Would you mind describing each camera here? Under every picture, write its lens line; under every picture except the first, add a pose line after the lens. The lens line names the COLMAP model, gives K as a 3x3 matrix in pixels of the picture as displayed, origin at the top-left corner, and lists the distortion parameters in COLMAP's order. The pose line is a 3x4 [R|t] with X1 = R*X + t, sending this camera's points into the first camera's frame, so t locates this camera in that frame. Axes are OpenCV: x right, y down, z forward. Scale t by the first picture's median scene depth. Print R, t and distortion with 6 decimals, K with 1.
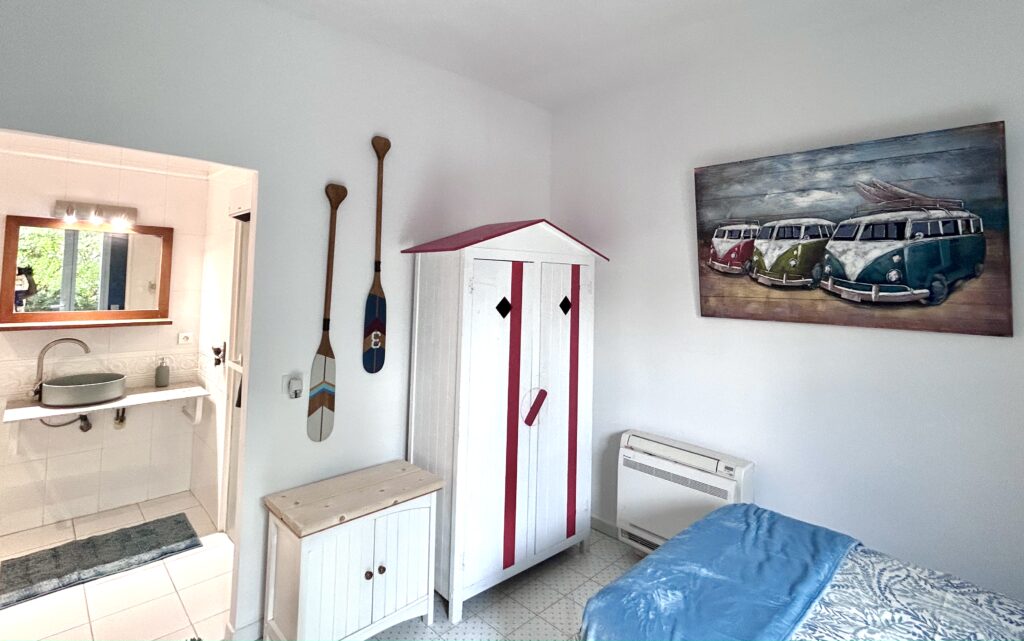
lens RADIAL K [[487.5, 0, 512.4], [0, 487.5, 254.8], [0, 0, 1]] dist [0.000609, -0.000062]
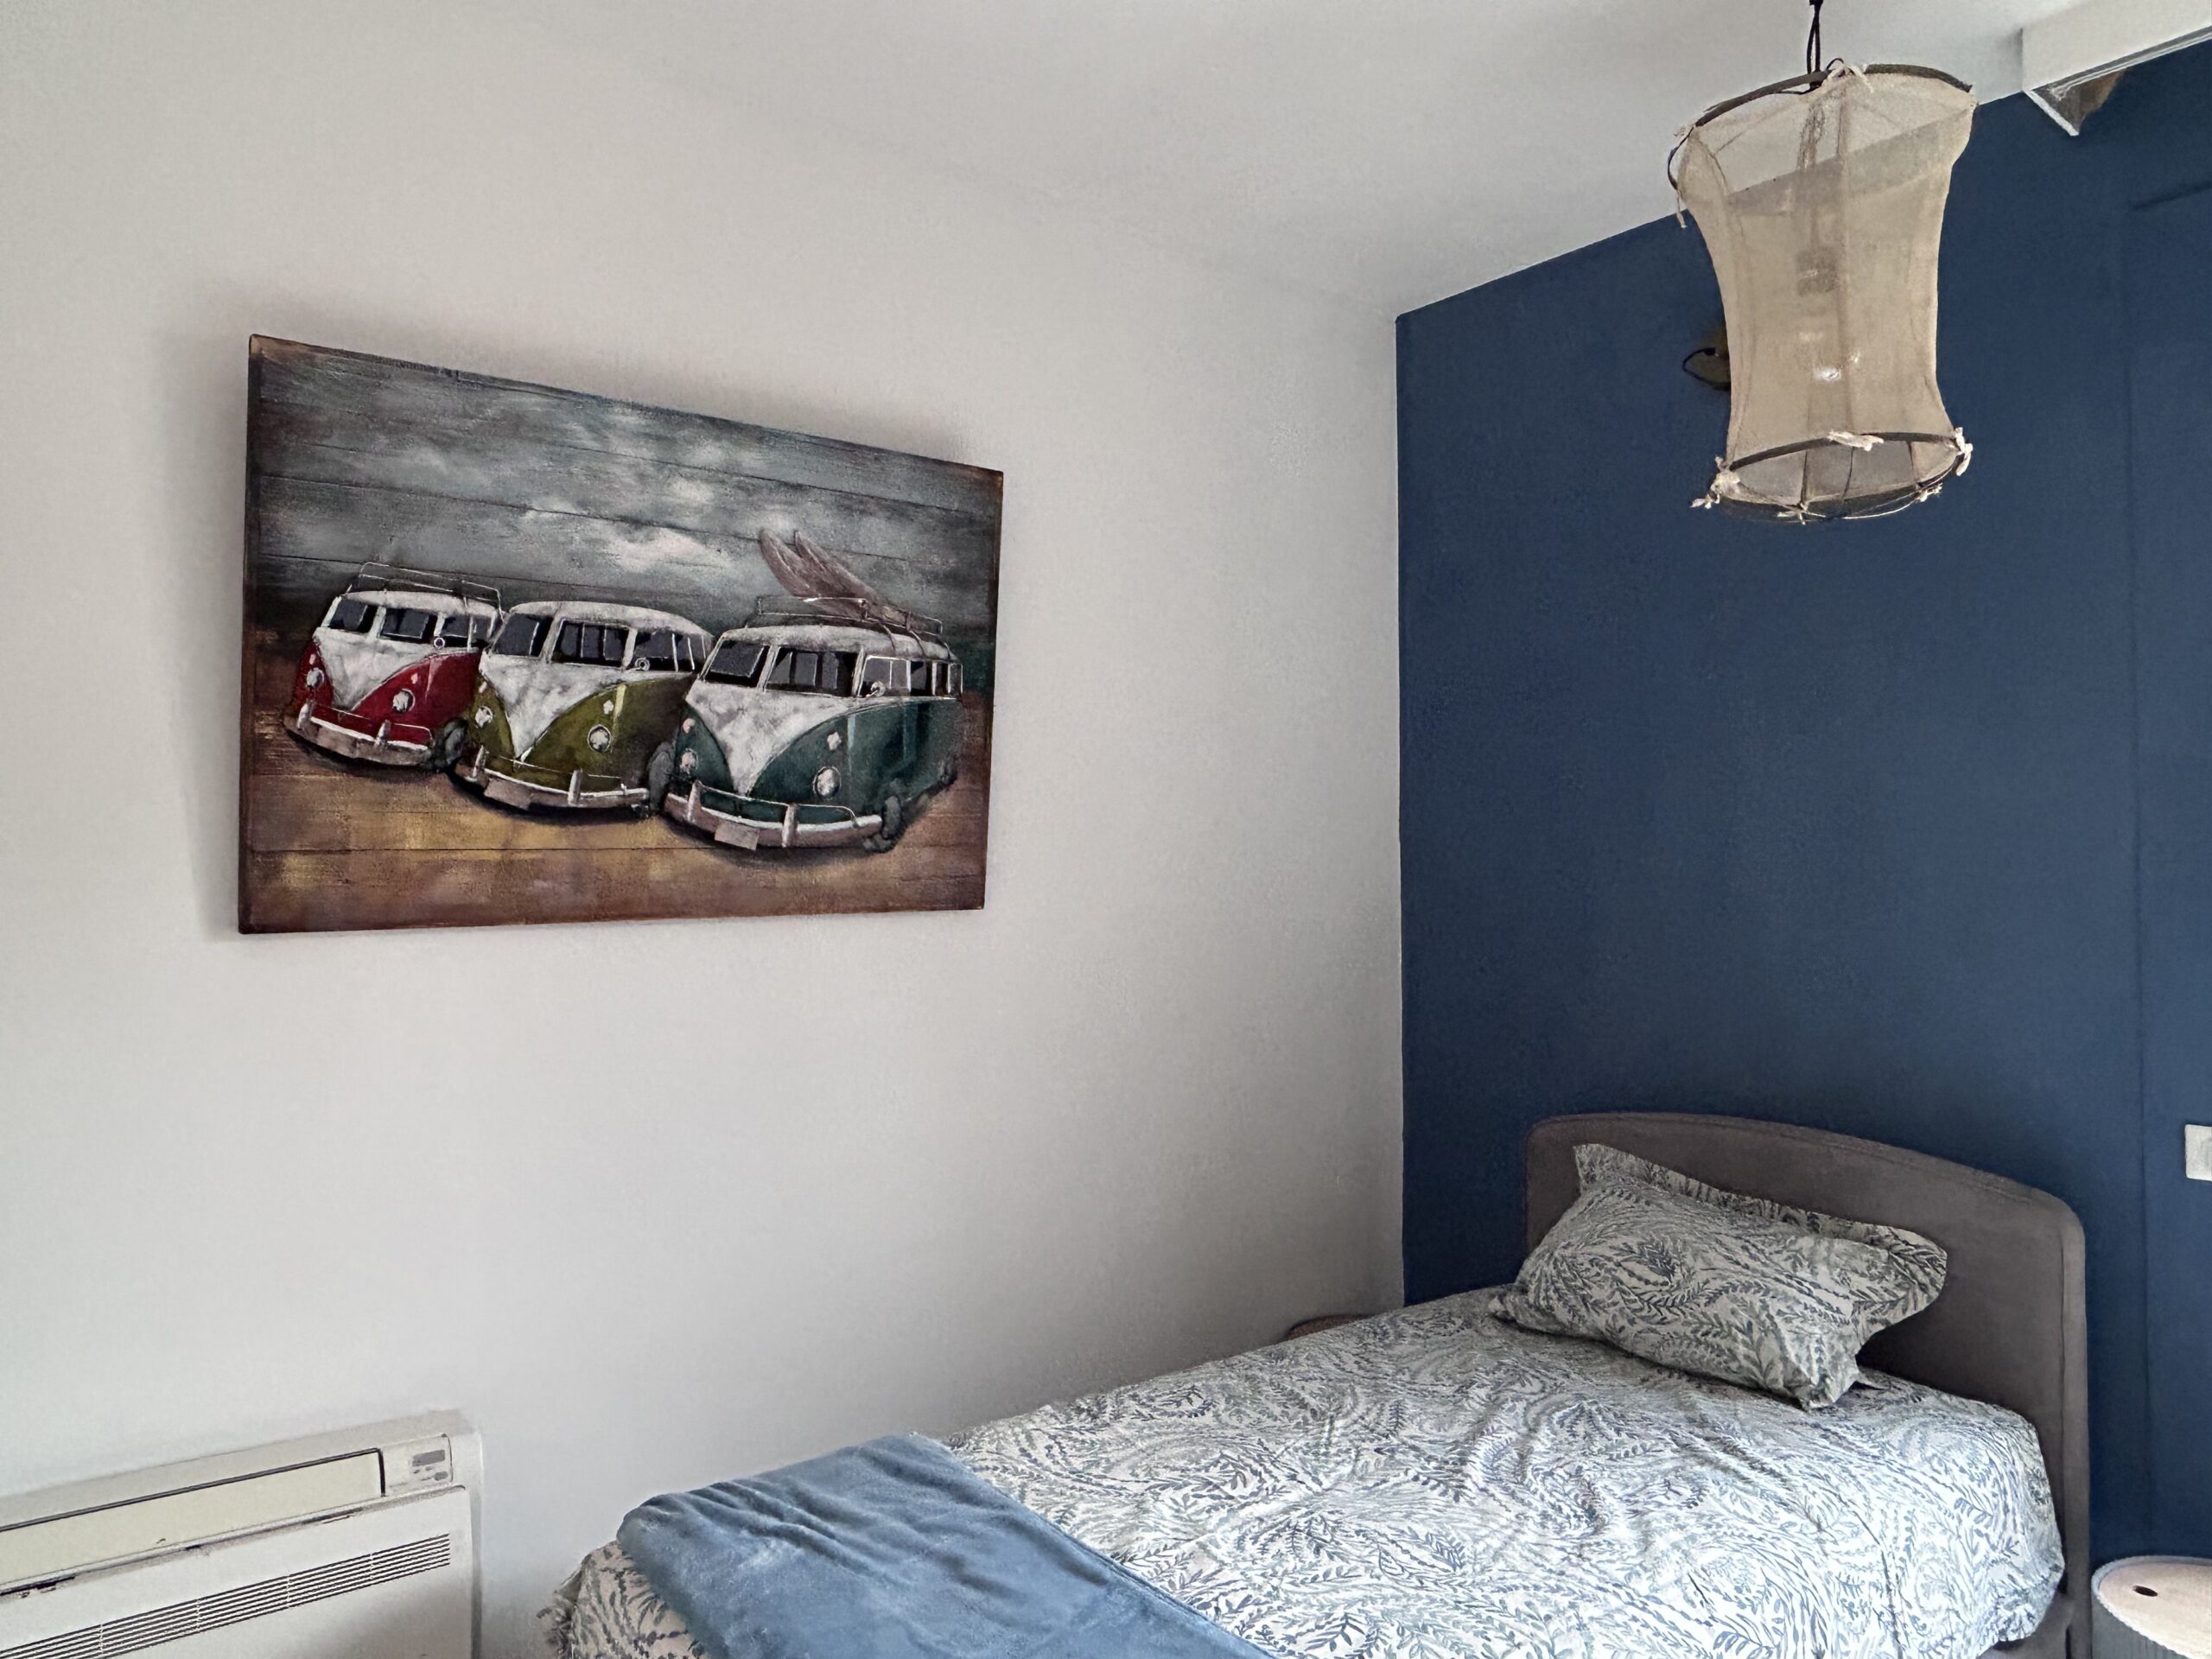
lens RADIAL K [[1509.9, 0, 1106.0], [0, 1509.9, 829.5], [0, 0, 1]] dist [0.000769, -0.000779]
pose [[0.114092, -0.003303, 0.993465, -0.403605], [-0.044835, 0.998959, 0.008470, 0.055892], [-0.992458, -0.045508, 0.113825, 0.573486]]
